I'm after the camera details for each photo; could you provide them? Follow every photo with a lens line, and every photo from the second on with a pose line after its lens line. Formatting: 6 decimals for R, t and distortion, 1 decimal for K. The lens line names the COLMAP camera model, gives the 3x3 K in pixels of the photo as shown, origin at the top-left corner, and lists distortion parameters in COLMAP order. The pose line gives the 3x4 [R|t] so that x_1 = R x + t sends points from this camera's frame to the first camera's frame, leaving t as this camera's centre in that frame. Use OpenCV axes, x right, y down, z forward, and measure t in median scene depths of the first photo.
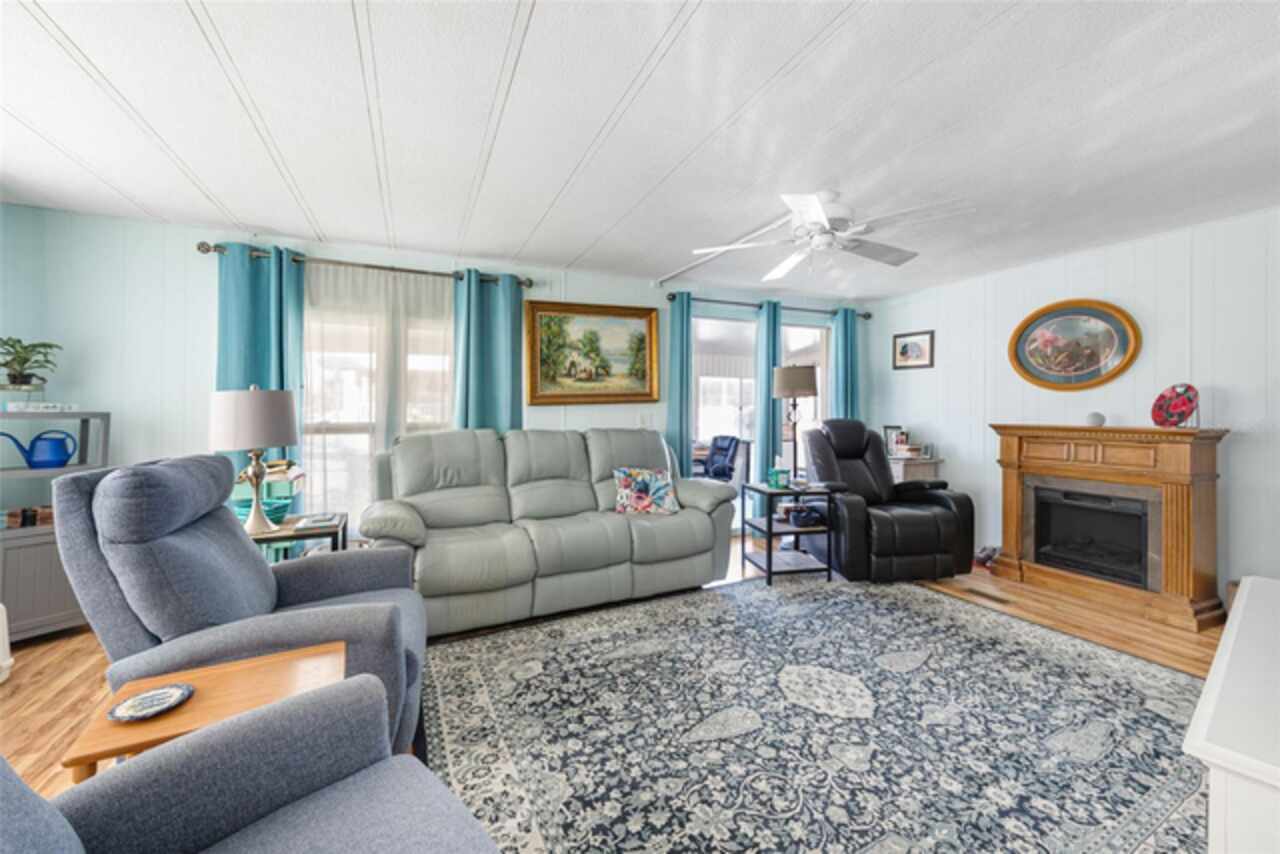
lens RADIAL K [[505.4, 0, 645.8], [0, 505.4, 410.5], [0, 0, 1]] dist [0.010158, -0.001039]
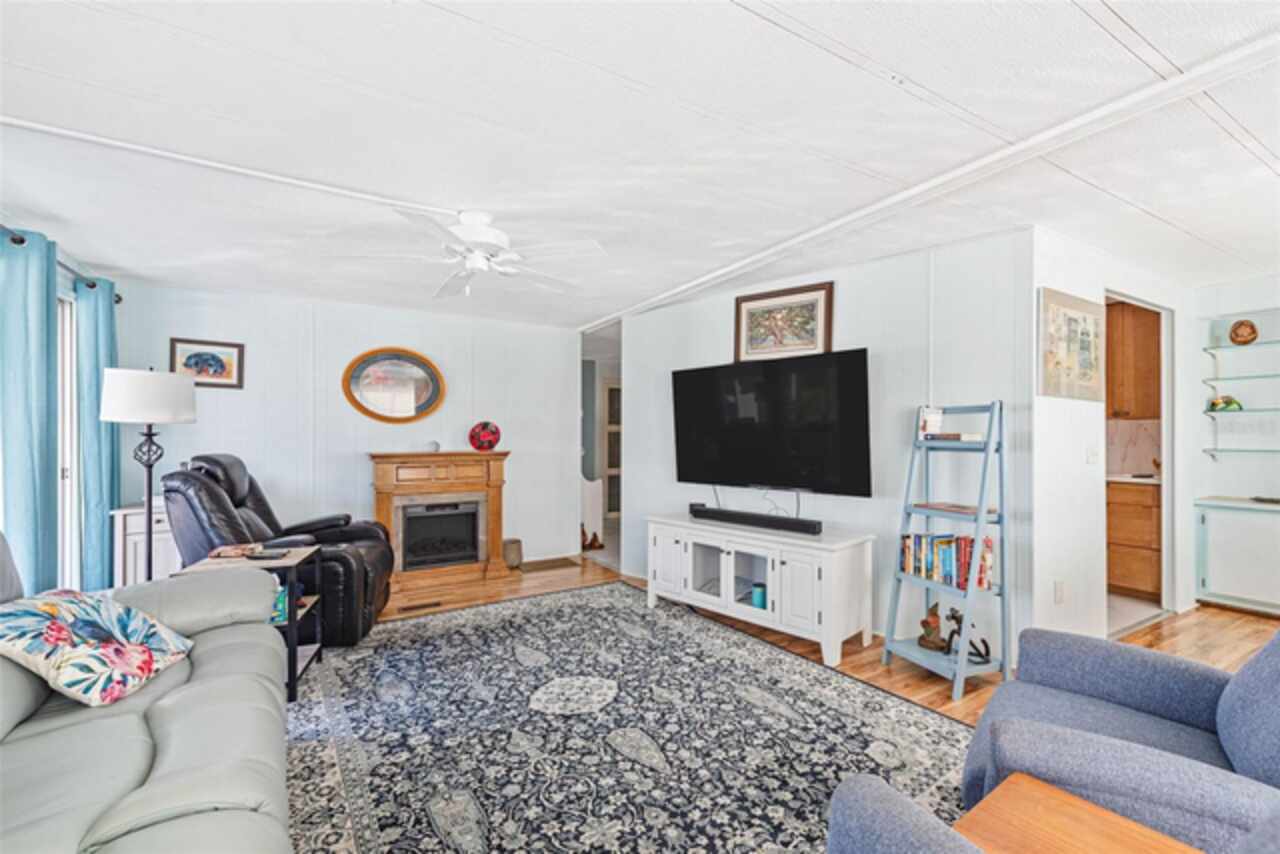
lens RADIAL K [[538.2, 0, 633.7], [0, 538.2, 429.0], [0, 0, 1]] dist [0.007317, -0.001809]
pose [[-0.093286, 0.012110, 0.995566, -0.860888], [0.004017, 0.999922, -0.011787, -0.013238], [-0.995631, 0.002900, -0.093327, 1.014067]]
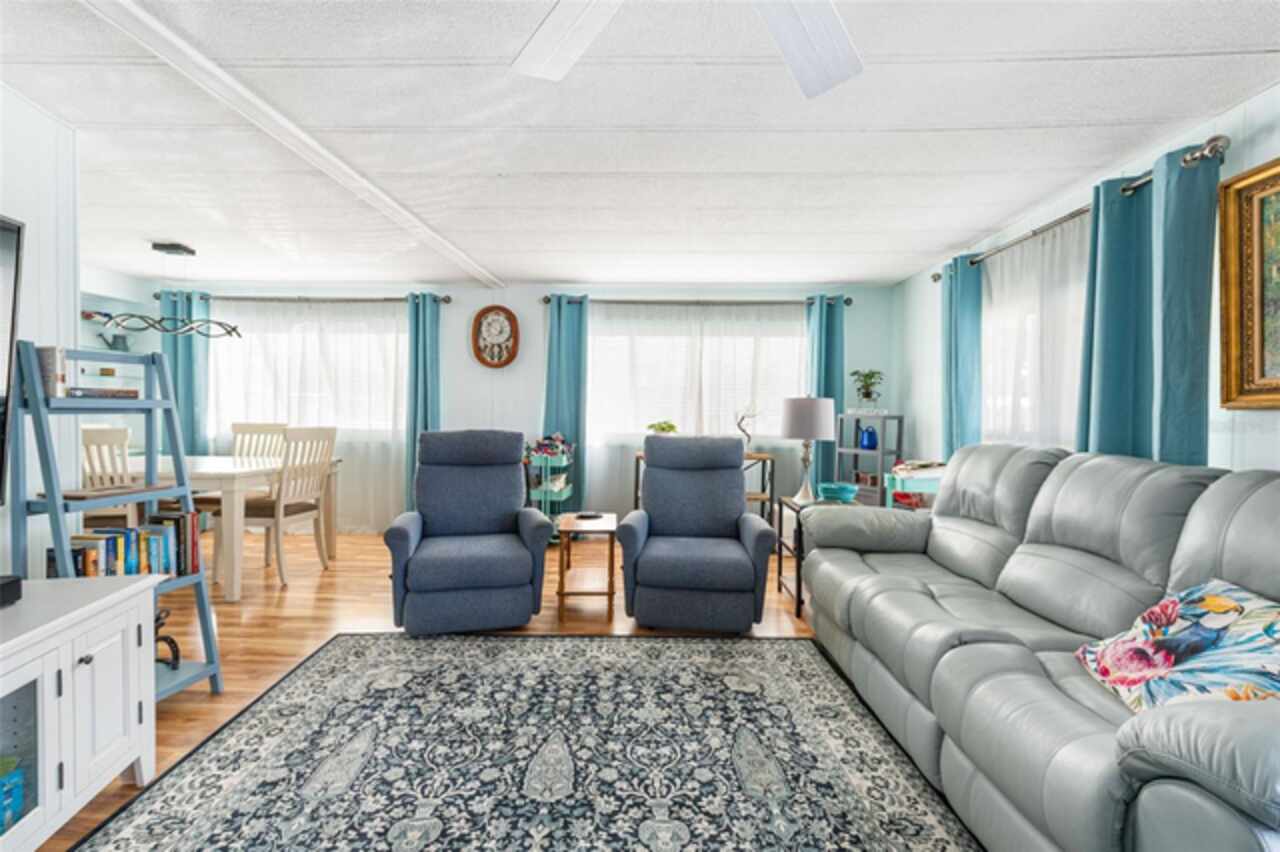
lens RADIAL K [[538.2, 0, 641.0], [0, 538.2, 416.4], [0, 0, 1]] dist [0.007317, -0.001809]
pose [[-0.443561, 0.005369, -0.896228, 0.840748], [-0.018005, 0.999727, 0.014900, -0.003331], [0.896063, 0.022745, -0.443343, 1.406549]]
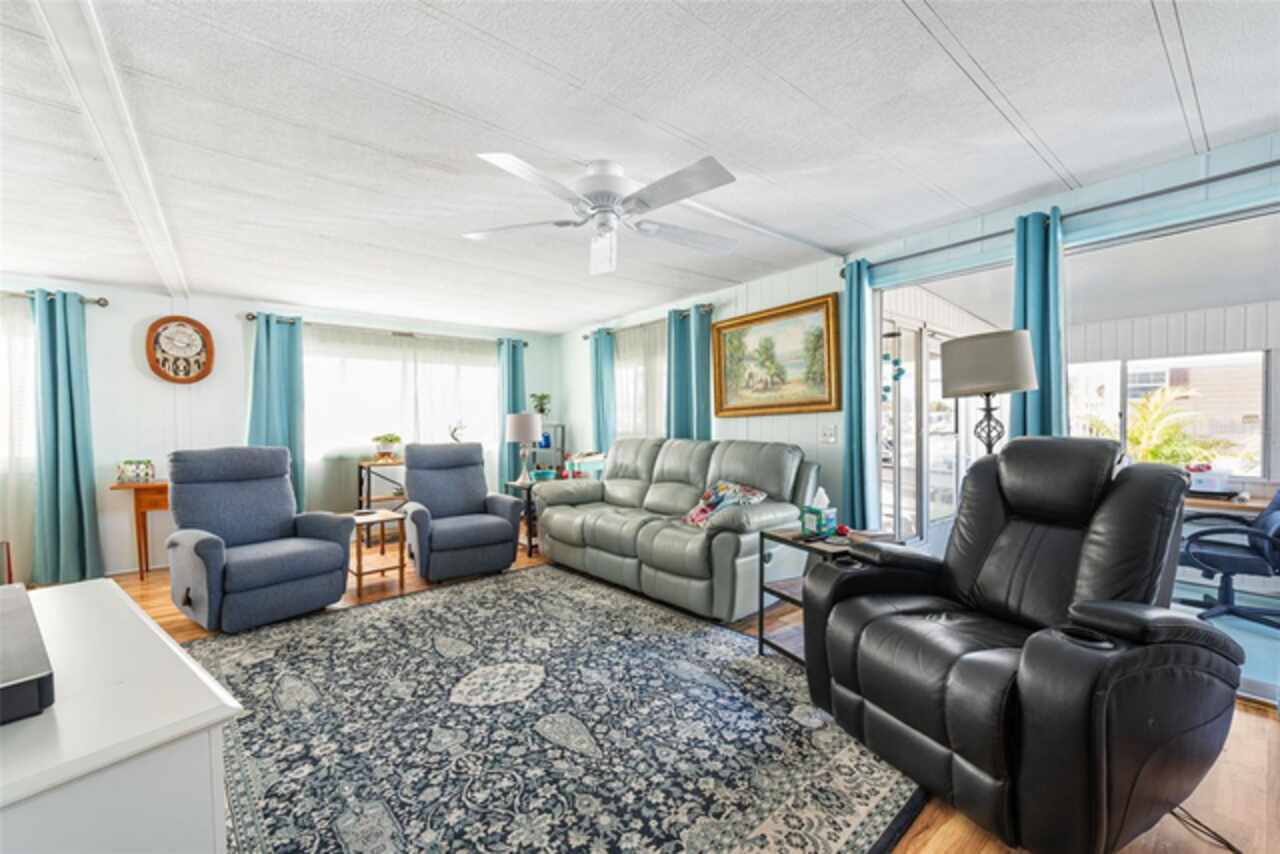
lens RADIAL K [[505.4, 0, 647.0], [0, 505.4, 432.4], [0, 0, 1]] dist [0.010158, -0.001039]
pose [[0.269073, 0.015485, -0.962995, 1.506967], [0.005427, 0.999830, 0.017594, 0.003785], [0.963105, -0.009960, 0.268943, 1.051492]]
